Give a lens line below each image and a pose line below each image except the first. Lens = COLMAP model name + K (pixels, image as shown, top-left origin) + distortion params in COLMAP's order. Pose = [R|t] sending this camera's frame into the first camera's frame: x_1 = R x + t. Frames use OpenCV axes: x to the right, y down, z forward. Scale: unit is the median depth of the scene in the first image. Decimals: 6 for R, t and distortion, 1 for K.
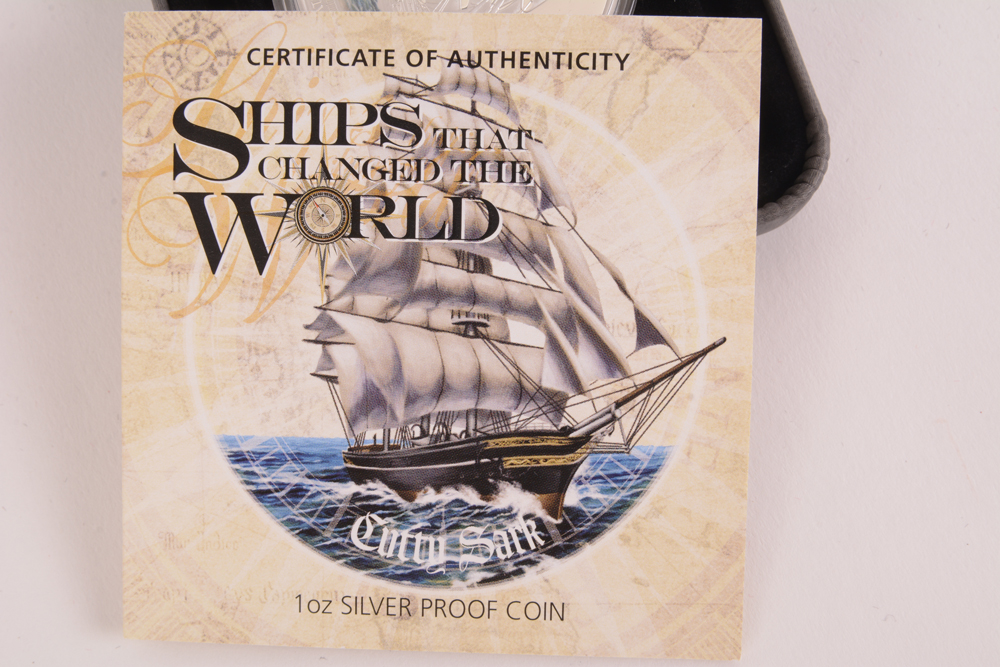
lens RADIAL K [[2179.5, 0, 501.1], [0, 2179.5, 324.6], [0, 0, 1]] dist [-1.028921, 0.000000]
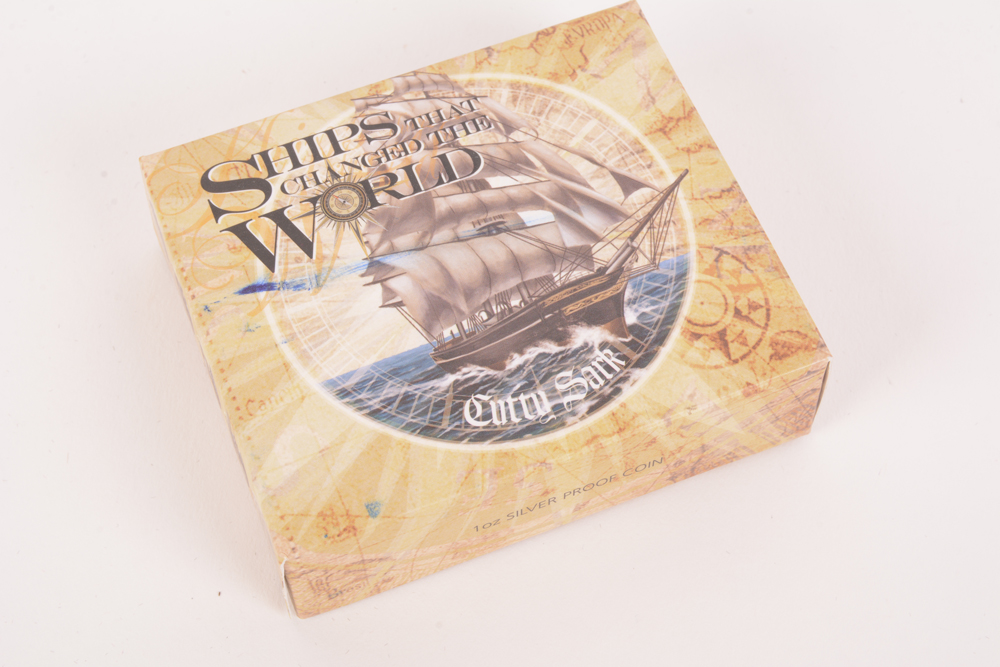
lens RADIAL K [[2179.5, 0, 499.9], [0, 2179.5, 340.1], [0, 0, 1]] dist [-1.028921, 0.000000]
pose [[0.920330, -0.388719, -0.043485, 0.017202], [0.391064, 0.916688, 0.082173, -0.037150], [0.007920, -0.092631, 0.995669, -0.180346]]
